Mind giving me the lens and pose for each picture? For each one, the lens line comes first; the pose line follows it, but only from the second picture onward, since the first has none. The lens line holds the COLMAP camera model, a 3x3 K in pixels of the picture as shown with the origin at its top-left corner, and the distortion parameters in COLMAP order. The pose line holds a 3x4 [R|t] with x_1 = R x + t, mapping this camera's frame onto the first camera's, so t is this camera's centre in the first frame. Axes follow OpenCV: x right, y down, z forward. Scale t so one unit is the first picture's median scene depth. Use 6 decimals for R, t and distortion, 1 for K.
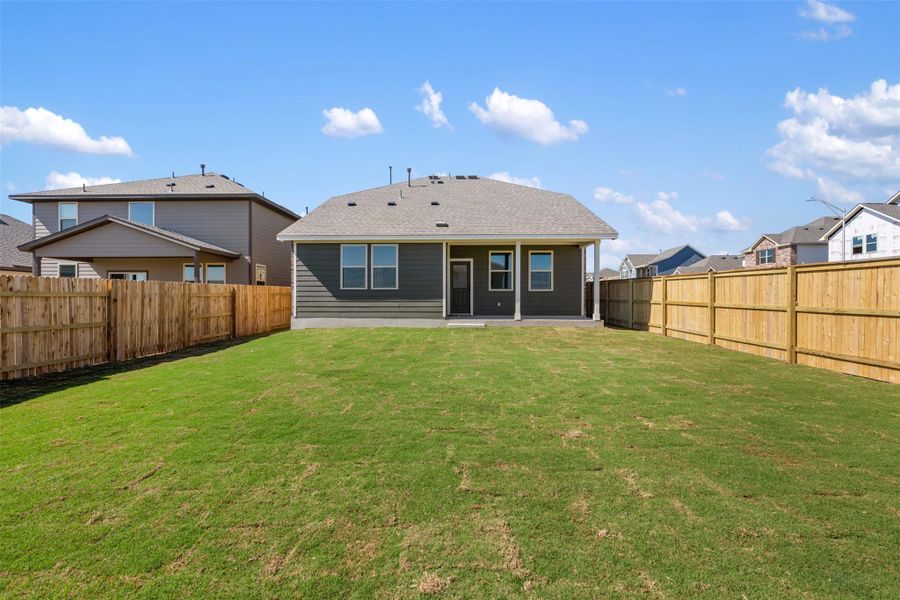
lens RADIAL K [[386.7, 0, 445.1], [0, 386.7, 301.7], [0, 0, 1]] dist [-0.001307, 0.000091]
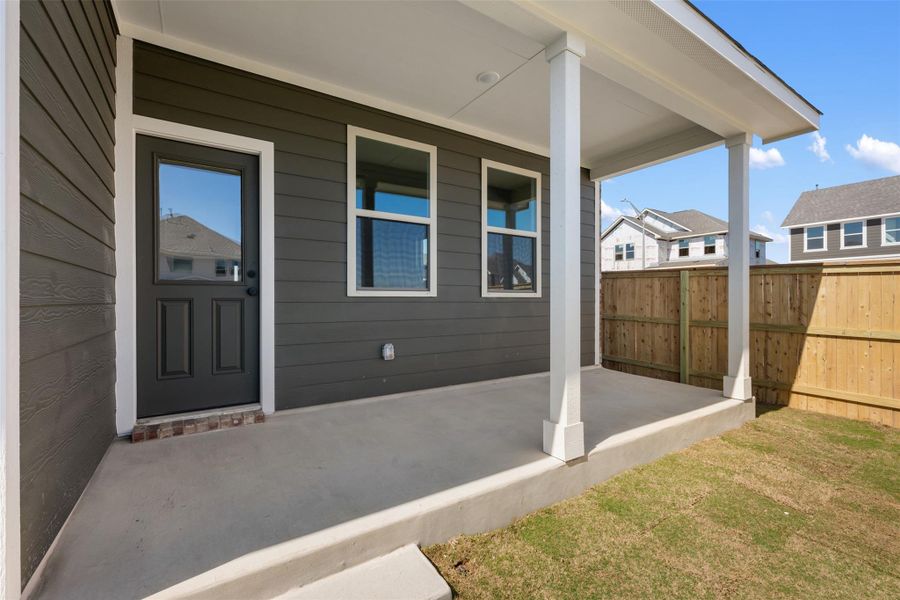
lens RADIAL K [[386.7, 0, 449.1], [0, 386.7, 297.8], [0, 0, 1]] dist [-0.001307, 0.000091]
pose [[0.813495, 0.000512, 0.581572, 0.030113], [0.001212, 0.999996, -0.002576, -0.029963], [-0.581571, 0.002800, 0.813491, 0.864793]]
